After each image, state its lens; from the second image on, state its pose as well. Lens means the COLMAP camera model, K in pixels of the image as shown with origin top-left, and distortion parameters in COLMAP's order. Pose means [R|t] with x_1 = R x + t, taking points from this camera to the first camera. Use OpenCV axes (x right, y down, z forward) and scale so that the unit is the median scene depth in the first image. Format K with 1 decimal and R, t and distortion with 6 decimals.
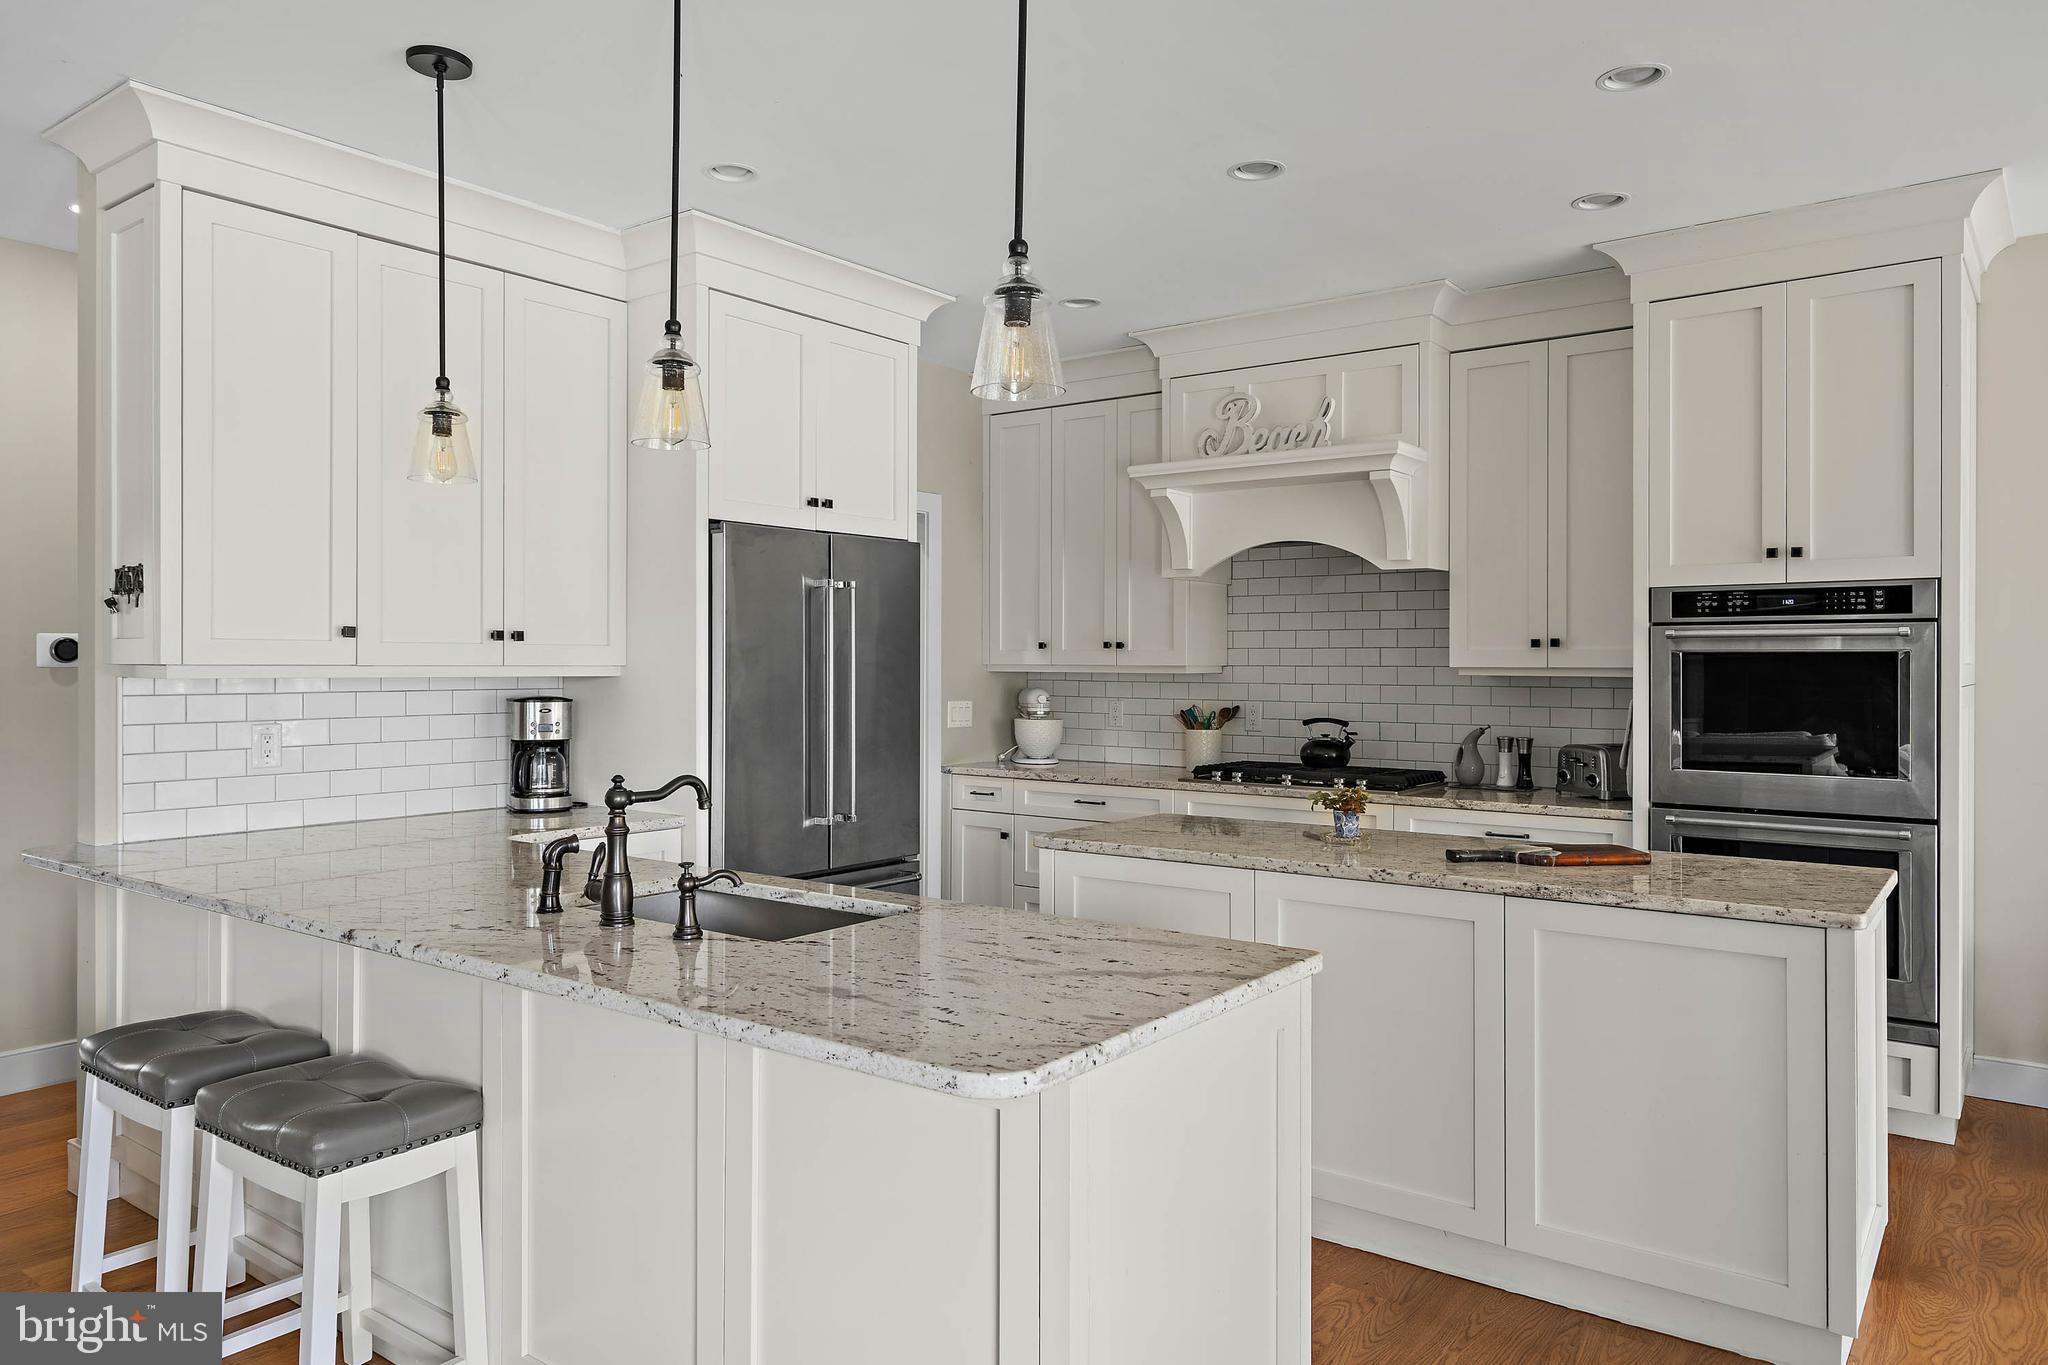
lens RADIAL K [[1360.2, 0, 1023.7], [0, 1360.2, 673.0], [0, 0, 1]] dist [0.009445, 0.003682]
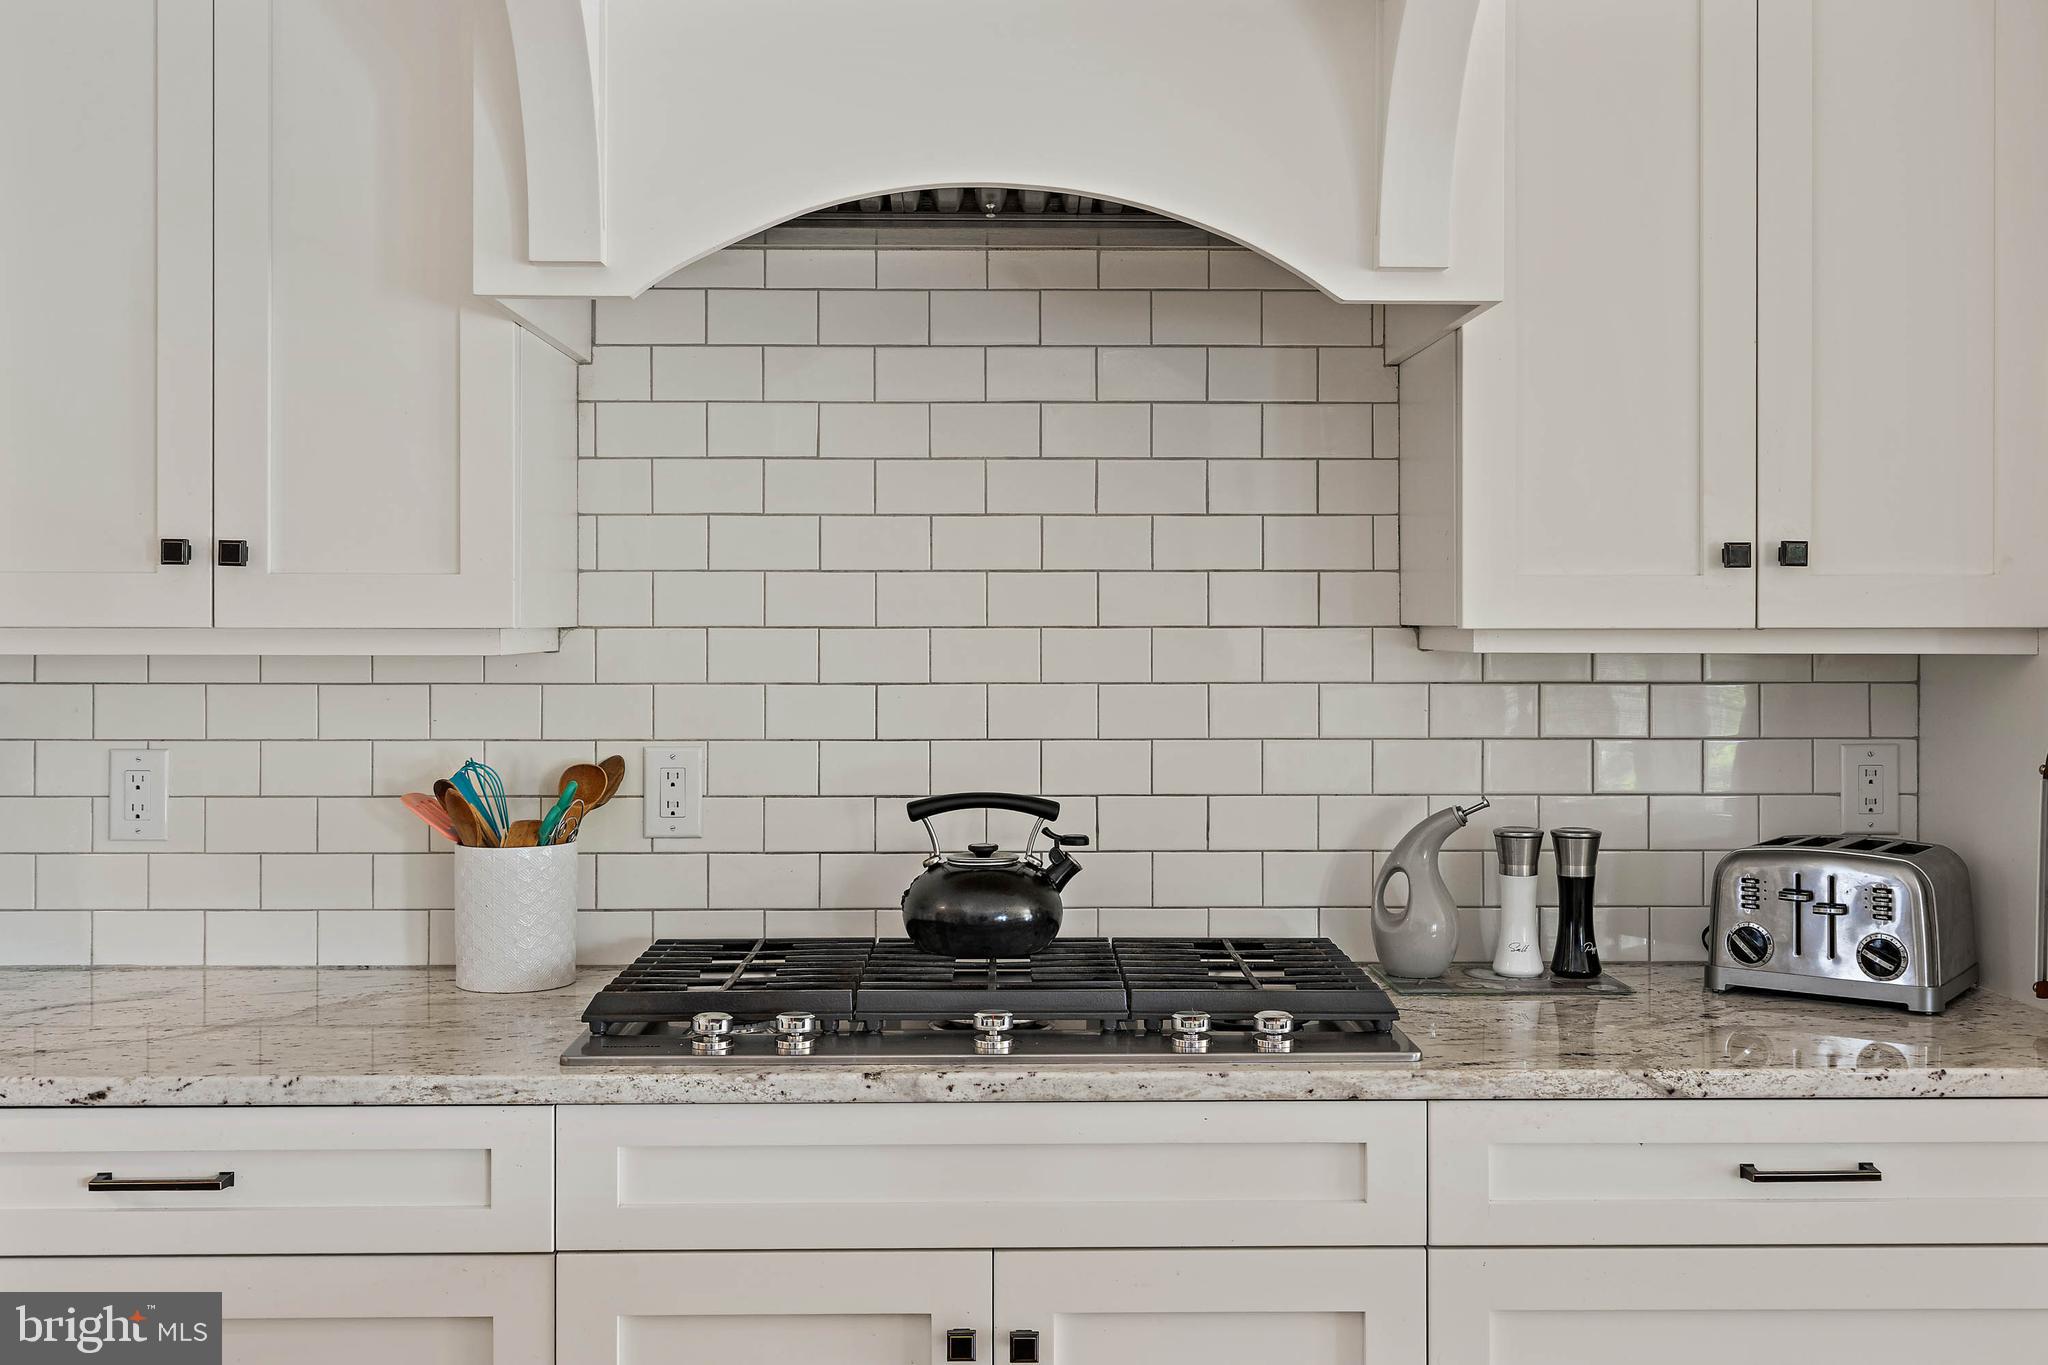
lens RADIAL K [[2023.7, 0, 1016.3], [0, 2023.7, 644.3], [0, 0, 1]] dist [0.005120, 0.000000]
pose [[0.785704, -0.010262, 0.618517, -0.064611], [0.007612, 0.999947, 0.006920, -0.004692], [-0.618555, -0.000729, 0.785741, 0.691631]]
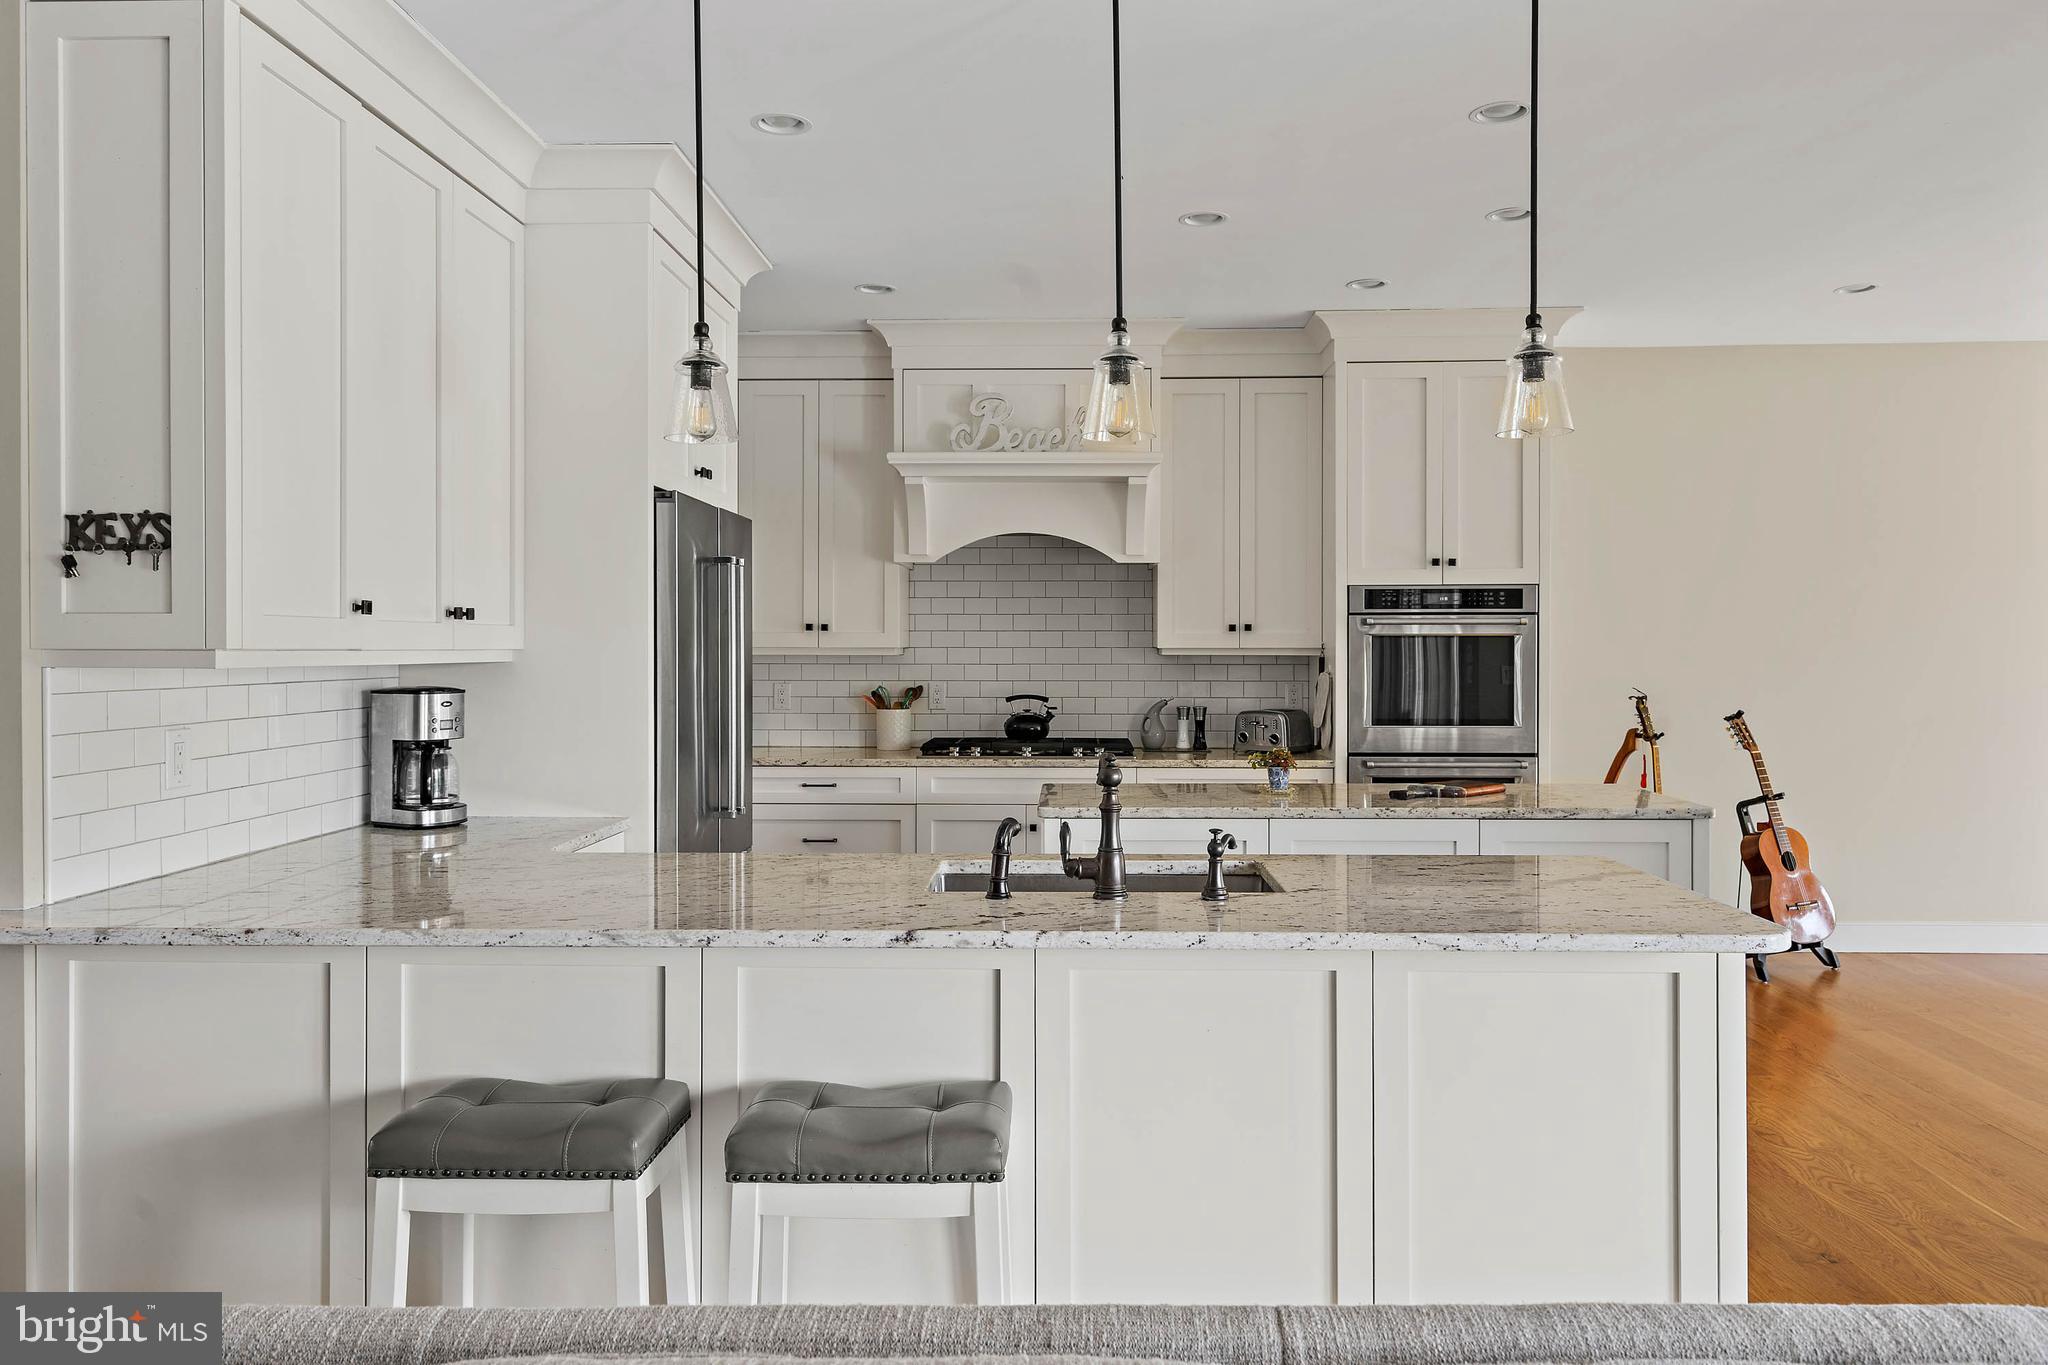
lens RADIAL K [[1412.6, 0, 1025.4], [0, 1412.6, 669.8], [0, 0, 1]] dist [0.013764, -0.002255]
pose [[0.815048, -0.012402, 0.579260, -0.481229], [0.006289, 0.999901, 0.012558, -0.001549], [-0.579359, -0.006592, 0.815046, 0.079626]]
